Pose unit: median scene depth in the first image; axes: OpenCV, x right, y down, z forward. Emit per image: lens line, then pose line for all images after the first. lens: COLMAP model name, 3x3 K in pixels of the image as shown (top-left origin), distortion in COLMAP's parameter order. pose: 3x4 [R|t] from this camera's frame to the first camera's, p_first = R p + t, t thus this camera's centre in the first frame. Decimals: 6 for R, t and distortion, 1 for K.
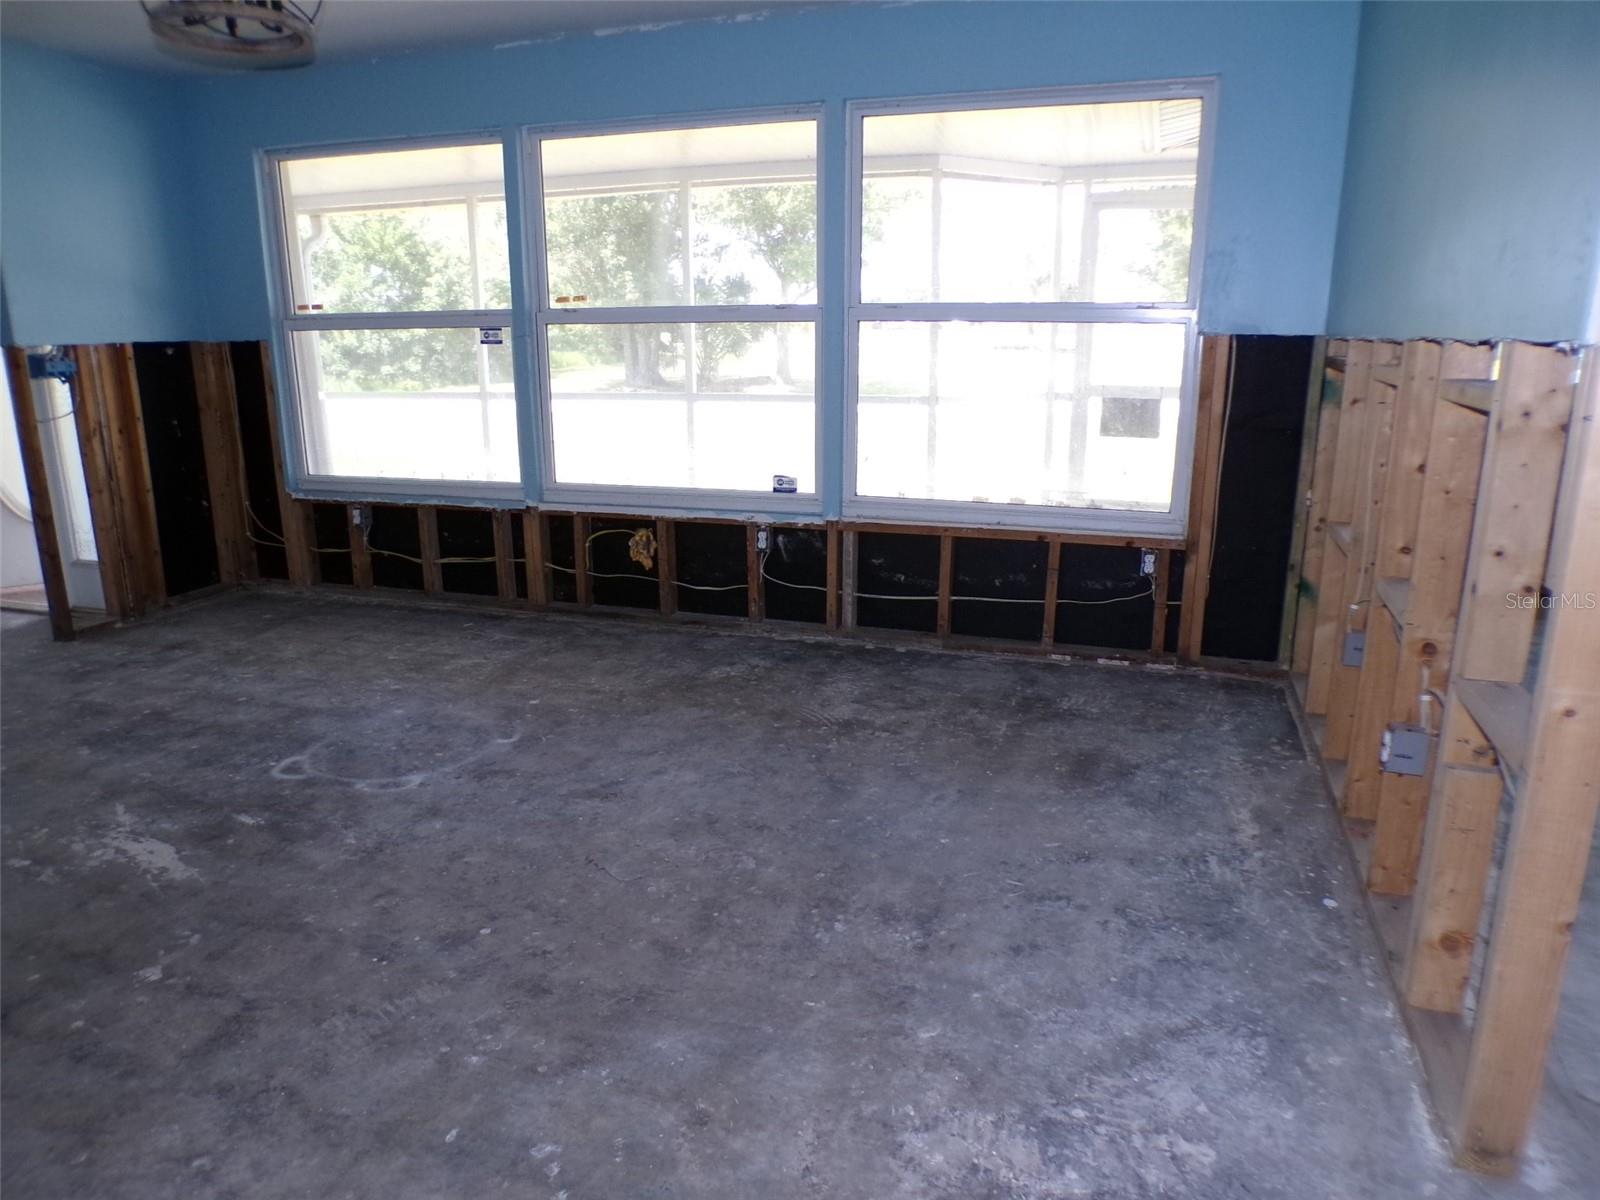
lens RADIAL K [[1087.0, 0, 798.7], [0, 1087.0, 607.3], [0, 0, 1]] dist [-0.056736, 0.031801]
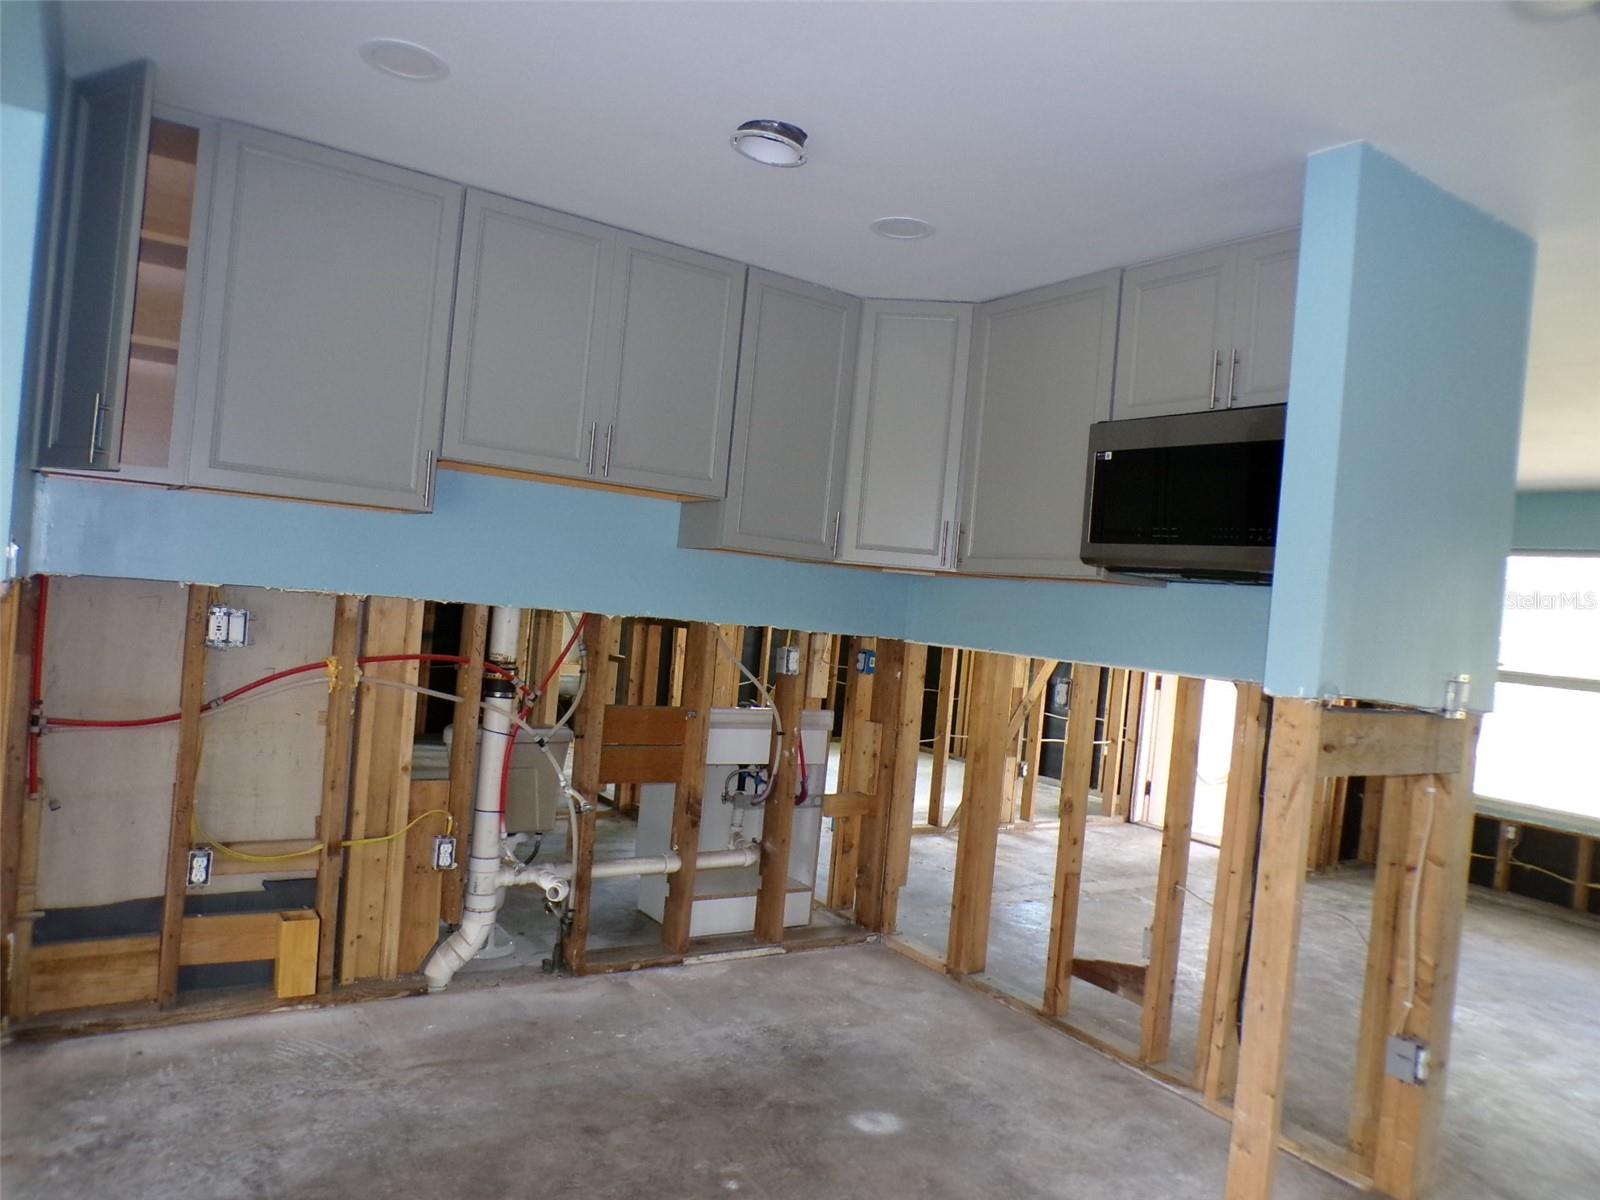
lens RADIAL K [[1087.3, 0, 800.0], [0, 1087.3, 600.0], [0, 0, 1]] dist [-0.054333, 0.023639]
pose [[0.792992, 0.090331, -0.602497, -0.430034], [-0.255693, 0.946979, -0.194558, 0.135855], [0.552978, 0.308337, 0.774044, -0.594125]]
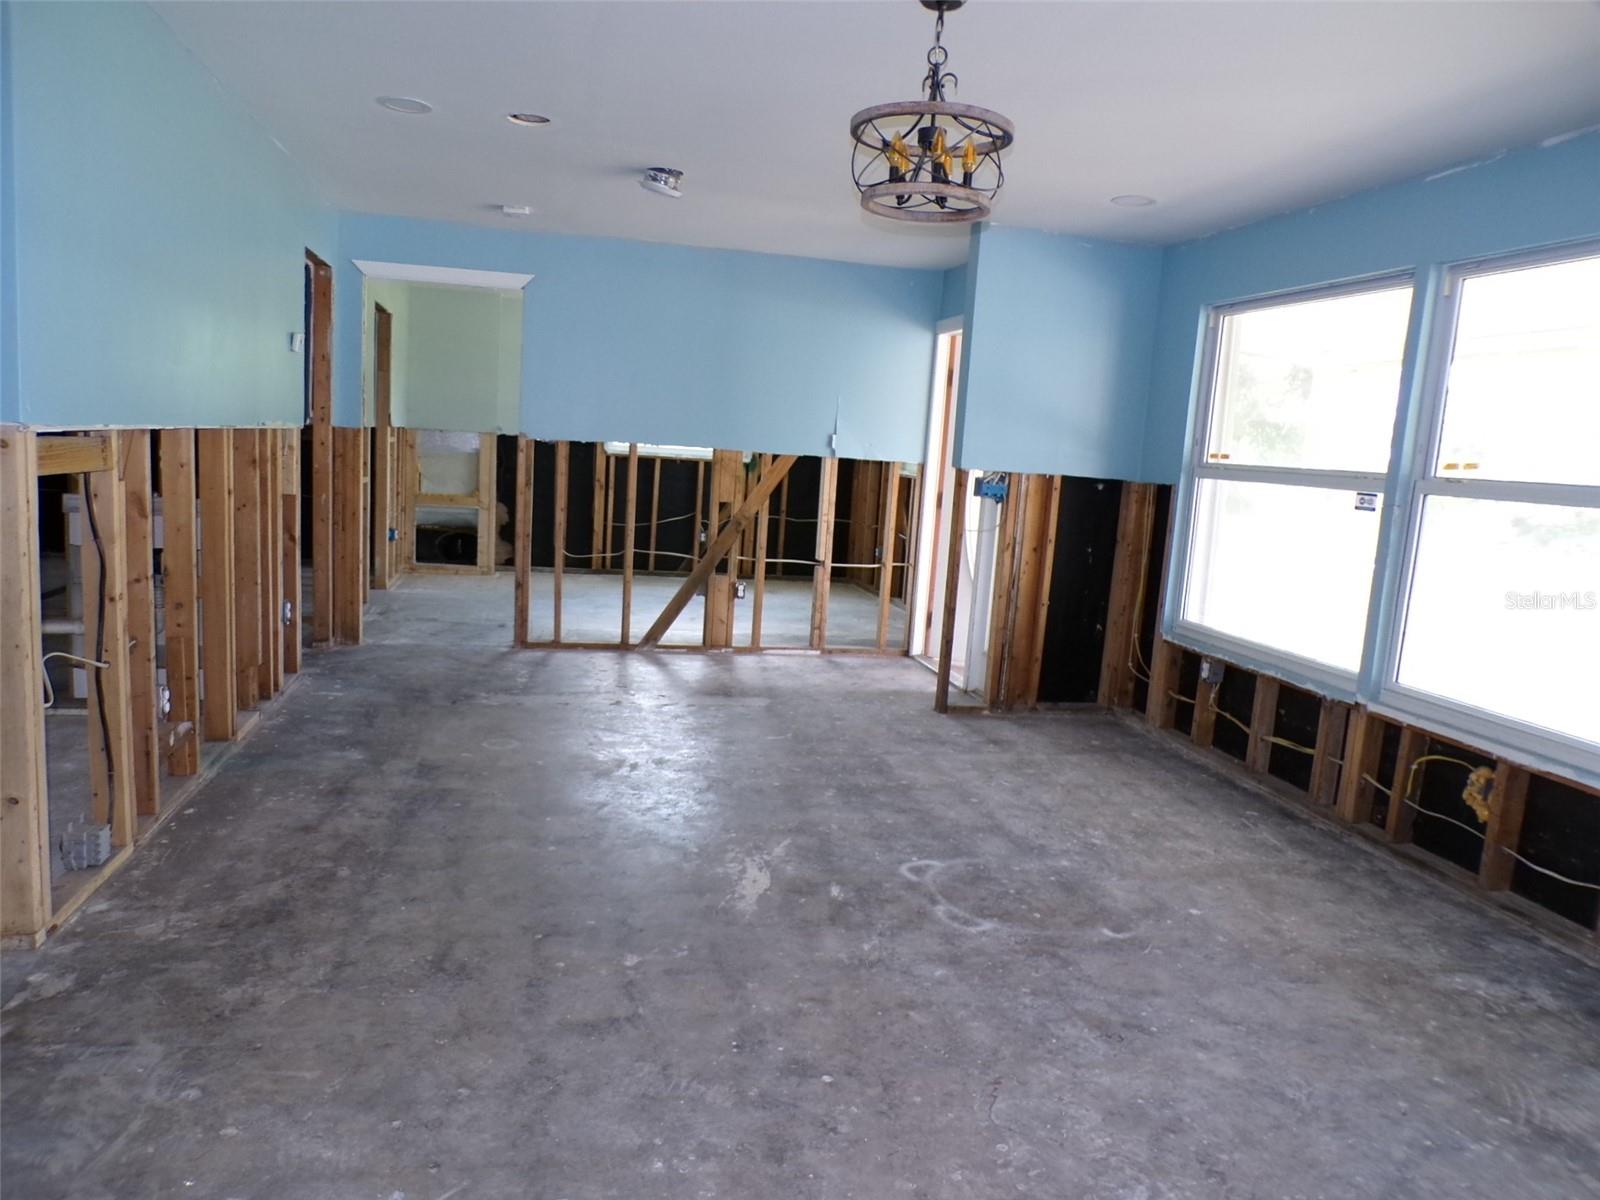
lens RADIAL K [[1092.0, 0, 800.0], [0, 1092.0, 600.0], [0, 0, 1]] dist [-0.020744, 0.003502]
pose [[0.524212, 0.166022, -0.835248, 0.249585], [-0.285548, 0.958298, 0.011267, -0.064418], [0.802287, 0.232597, 0.549759, 0.199282]]
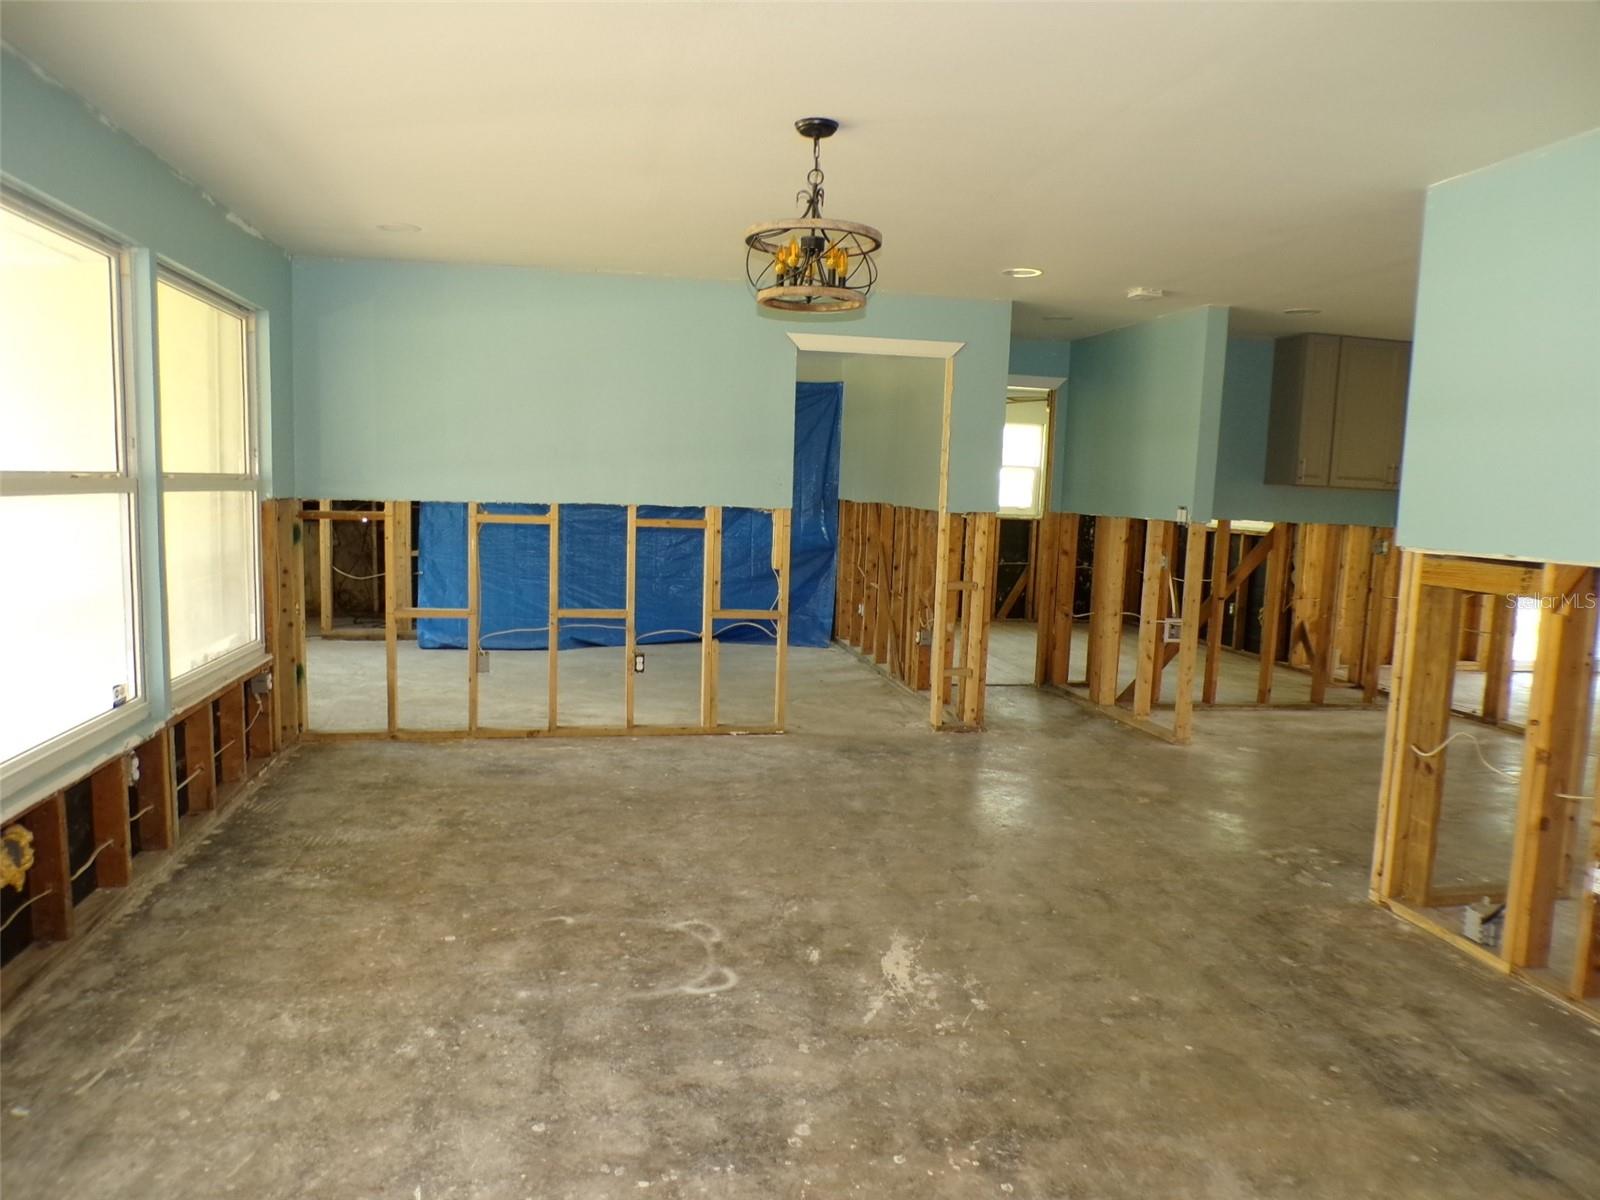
lens RADIAL K [[1092.0, 0, 800.0], [0, 1092.0, 600.0], [0, 0, 1]] dist [-0.020744, 0.003502]
pose [[-0.493287, -0.101129, 0.863968, -1.007185], [0.192822, 0.955798, 0.221970, -0.279937], [-0.848226, 0.276087, -0.451983, 0.995511]]
